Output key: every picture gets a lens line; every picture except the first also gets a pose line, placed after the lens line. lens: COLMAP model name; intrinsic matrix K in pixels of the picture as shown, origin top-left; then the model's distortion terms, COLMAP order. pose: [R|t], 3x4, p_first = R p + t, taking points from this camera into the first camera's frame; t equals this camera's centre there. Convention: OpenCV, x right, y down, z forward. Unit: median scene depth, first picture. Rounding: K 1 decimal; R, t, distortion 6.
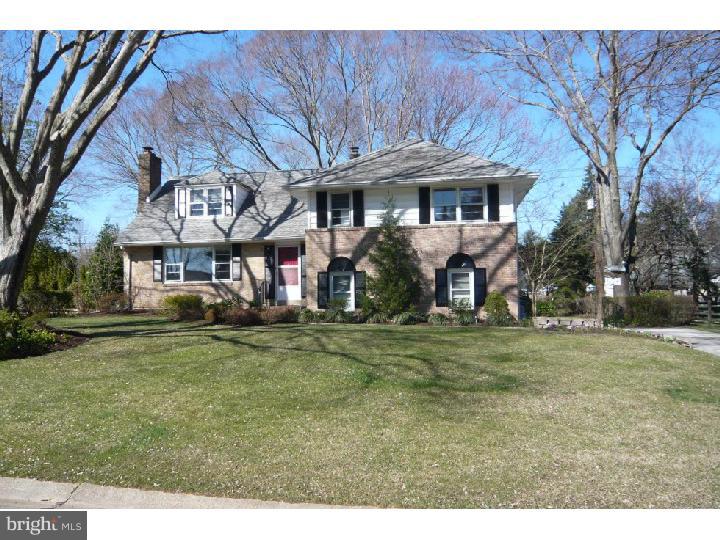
lens RADIAL K [[612.7, 0, 362.9], [0, 612.7, 273.6], [0, 0, 1]] dist [-0.095438, 0.048054]
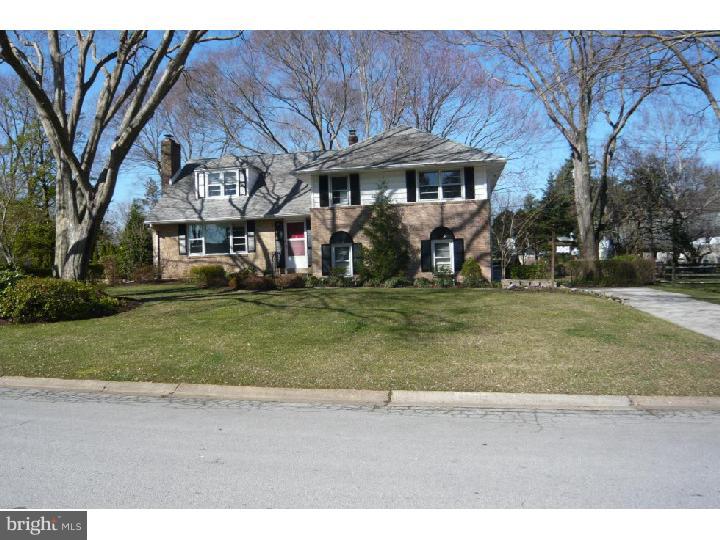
lens RADIAL K [[612.7, 0, 362.9], [0, 612.7, 273.6], [0, 0, 1]] dist [-0.095438, 0.048054]
pose [[0.999803, -0.017266, -0.009780, 0.016526], [0.017789, 0.998257, 0.056263, -0.011301], [0.008791, -0.056426, 0.998368, -0.178530]]
